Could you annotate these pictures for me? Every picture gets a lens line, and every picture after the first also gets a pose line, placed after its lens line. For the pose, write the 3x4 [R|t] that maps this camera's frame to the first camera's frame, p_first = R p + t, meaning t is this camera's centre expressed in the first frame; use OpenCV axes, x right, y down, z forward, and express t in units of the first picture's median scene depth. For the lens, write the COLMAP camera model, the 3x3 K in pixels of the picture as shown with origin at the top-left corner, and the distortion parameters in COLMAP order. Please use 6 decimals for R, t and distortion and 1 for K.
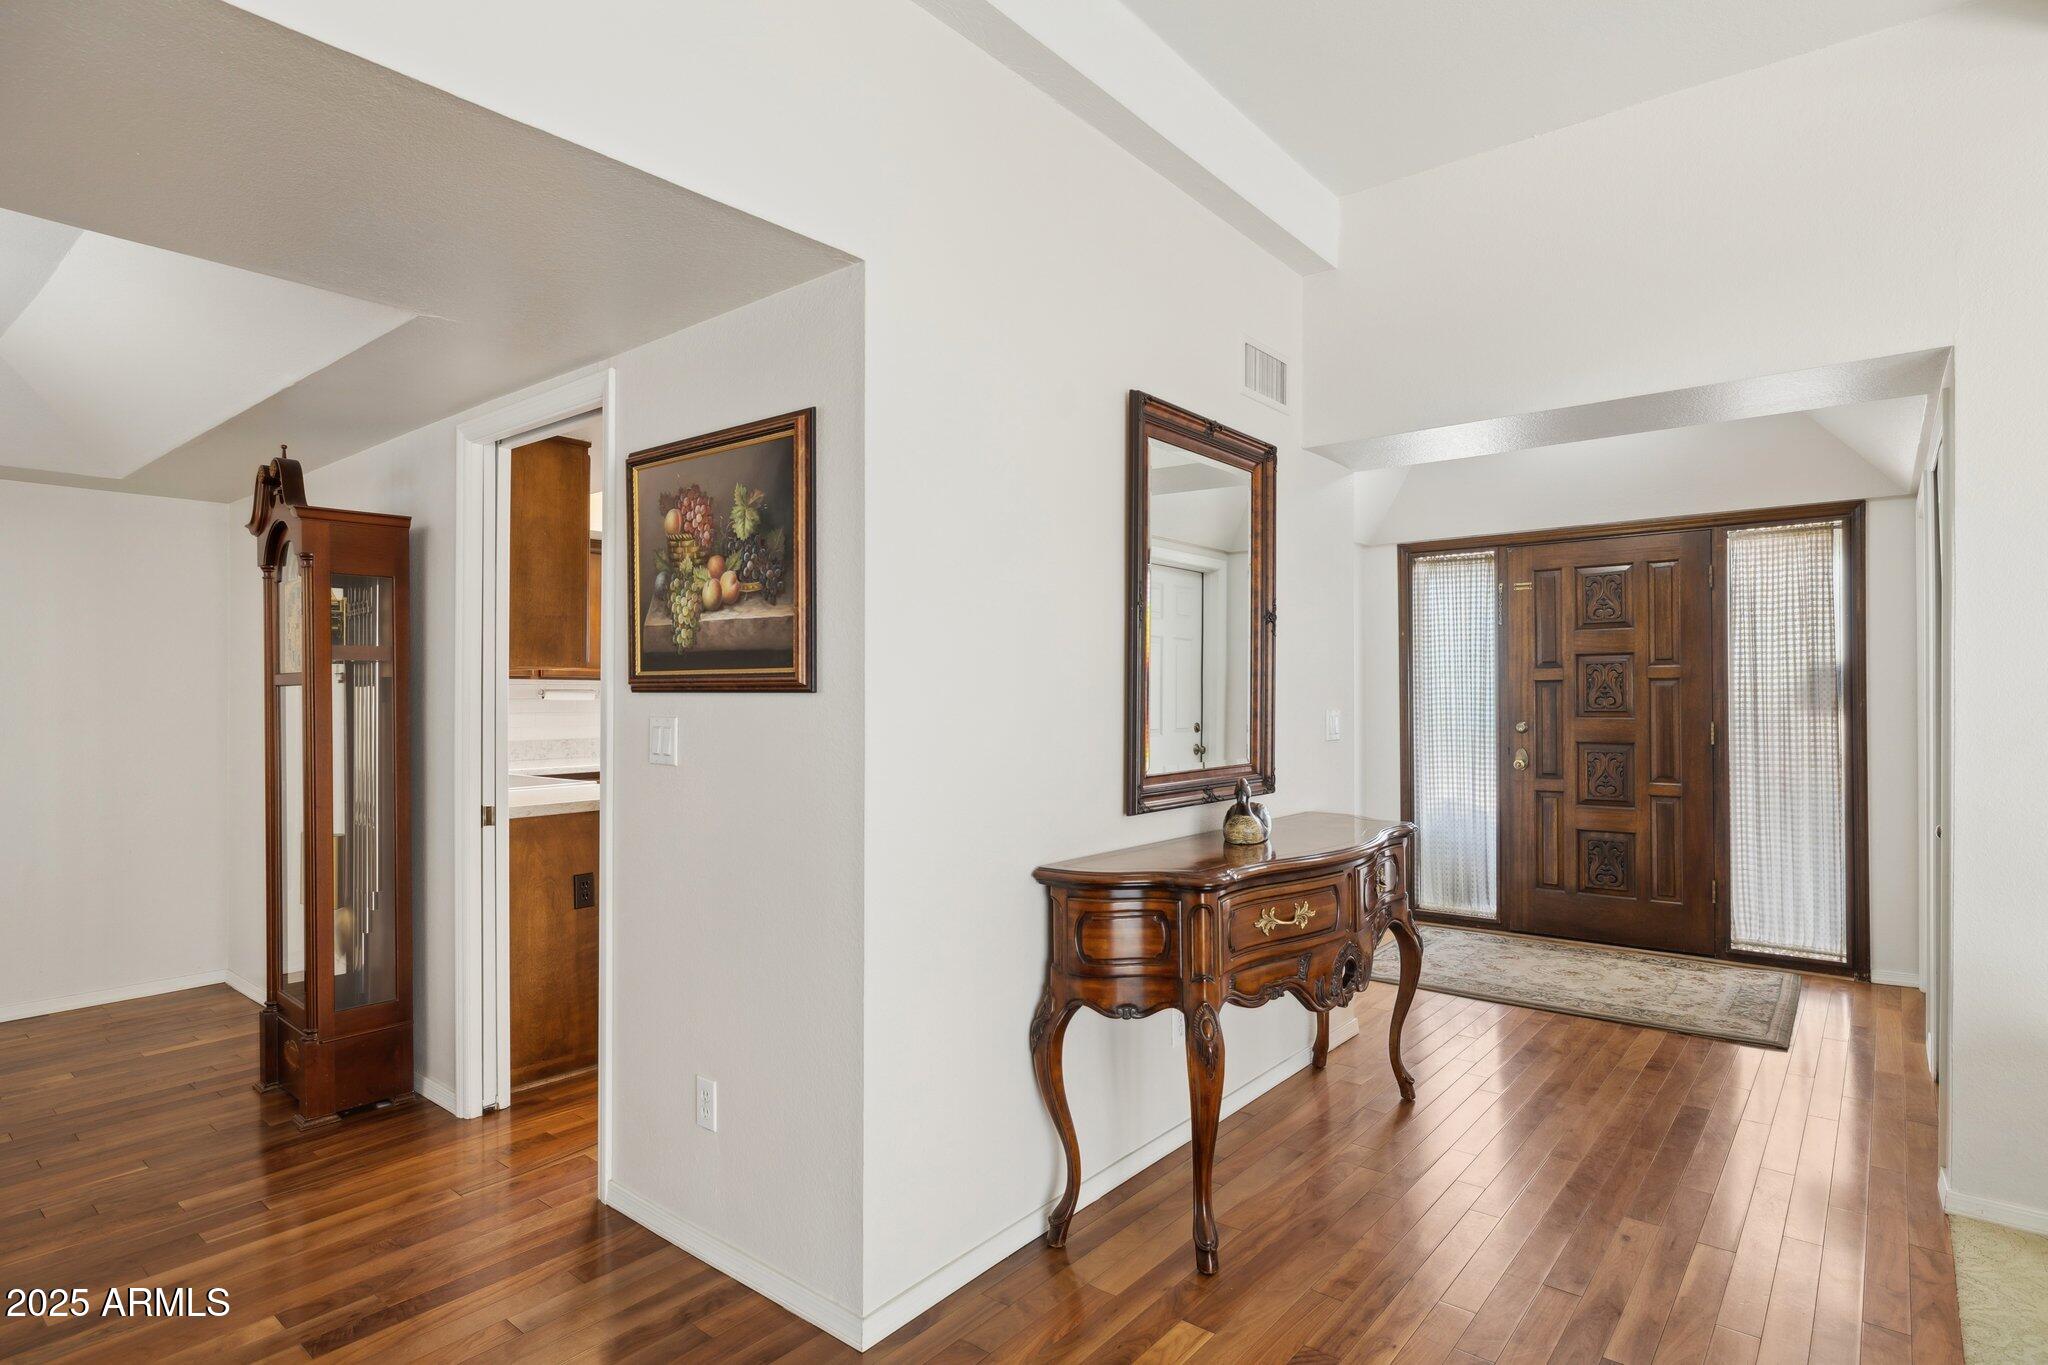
lens RADIAL K [[1017.0, 0, 1025.0], [0, 1017.0, 694.0], [0, 0, 1]] dist [-0.002202, 0.000142]
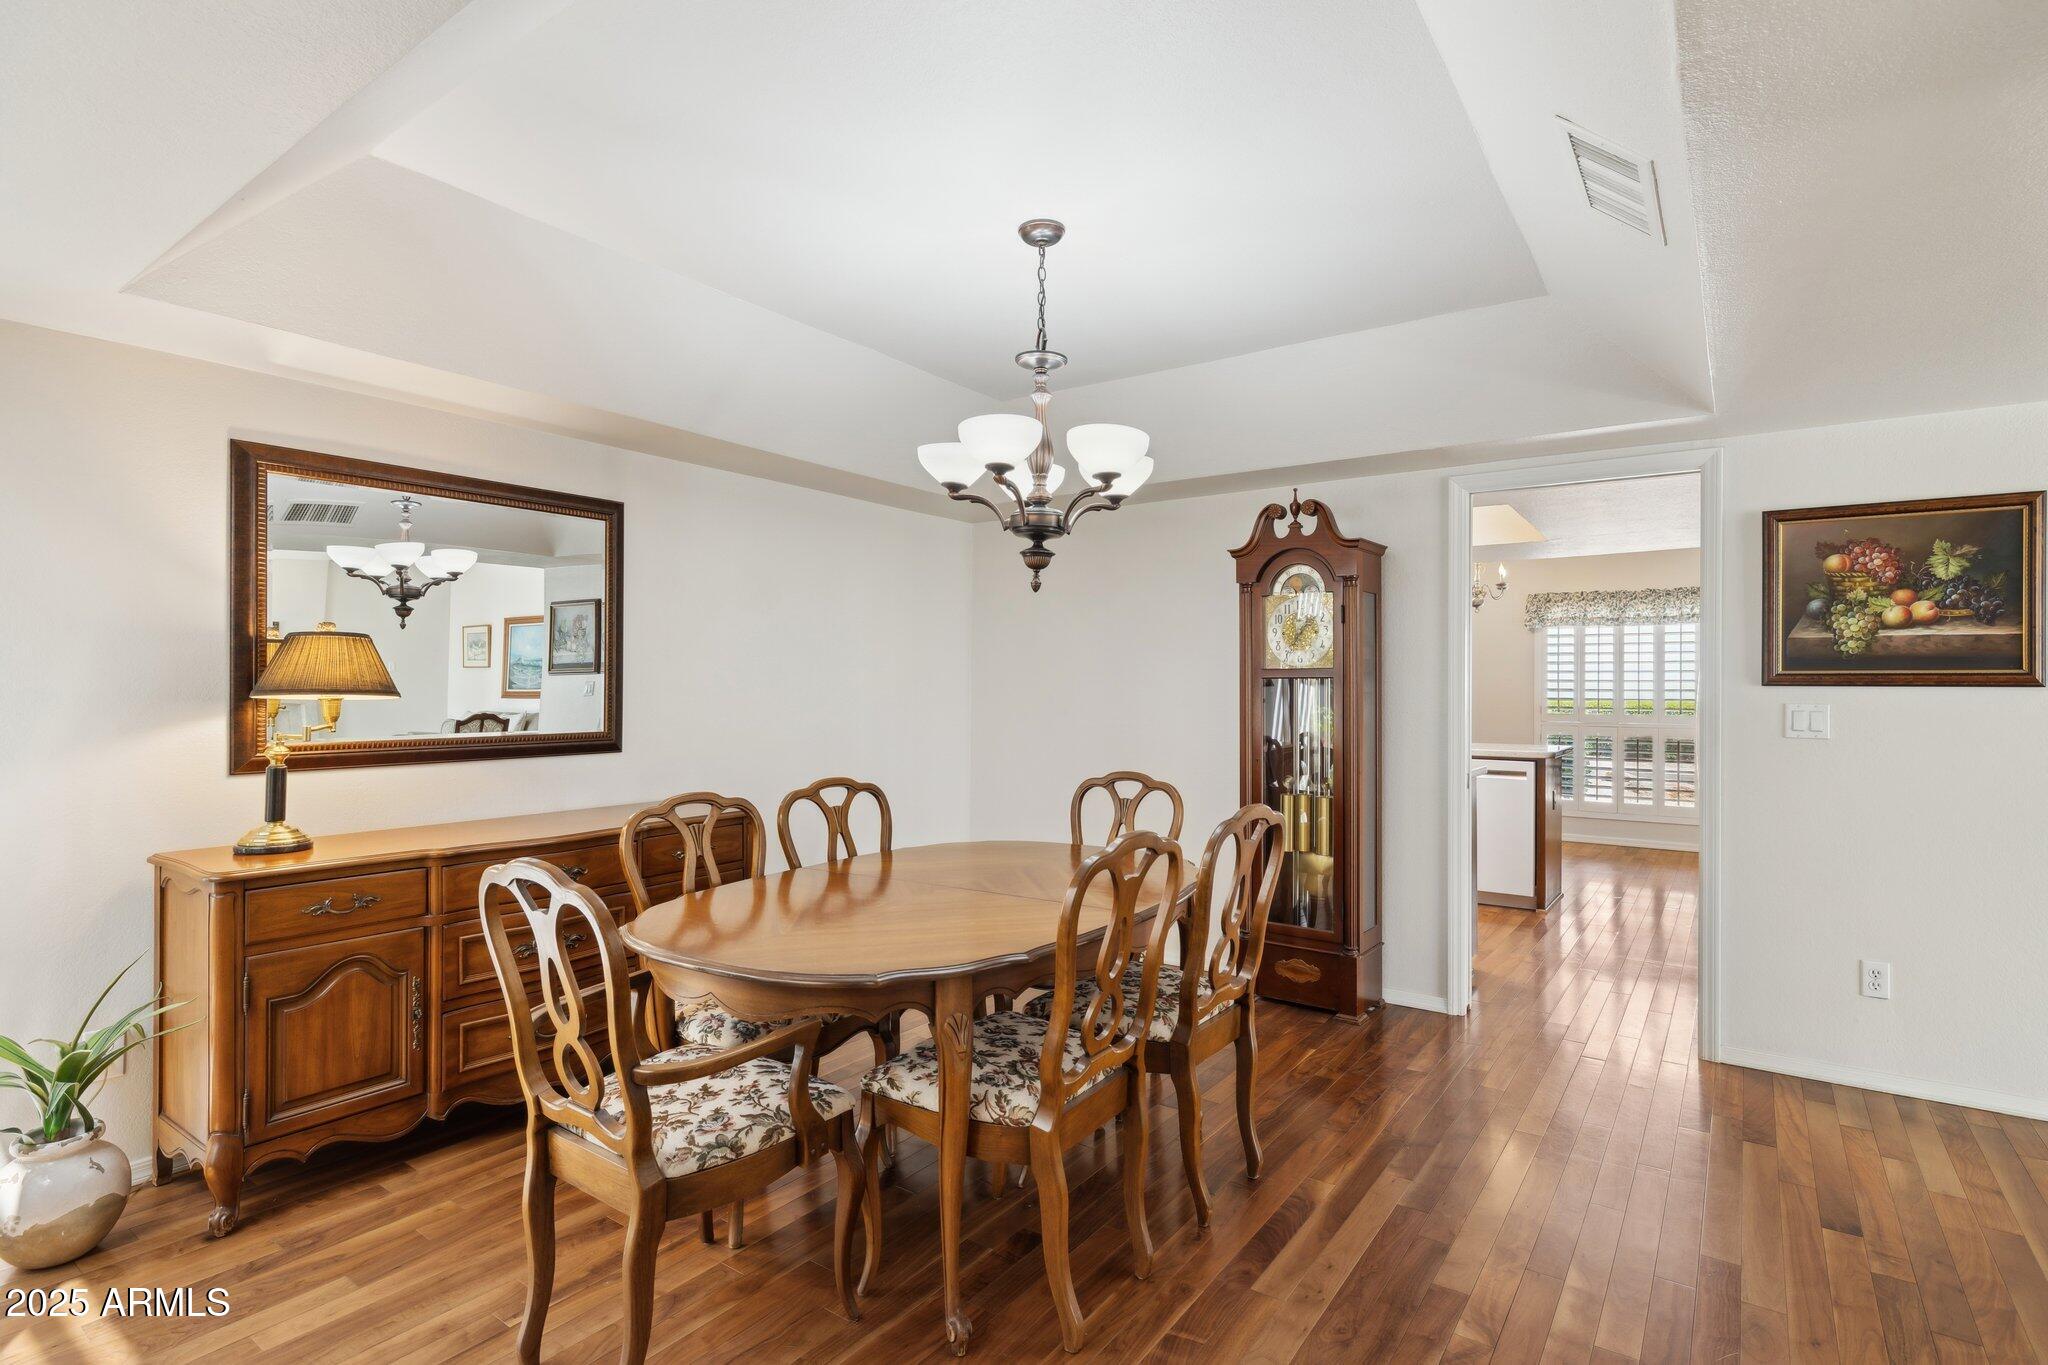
lens RADIAL K [[1017.0, 0, 1021.4], [0, 1017.0, 674.6], [0, 0, 1]] dist [-0.002202, 0.000142]
pose [[0.999254, 0.006946, 0.037996, -1.554084], [-0.006482, 0.999903, -0.012308, 0.007042], [-0.038078, 0.012052, 0.999202, -0.351939]]
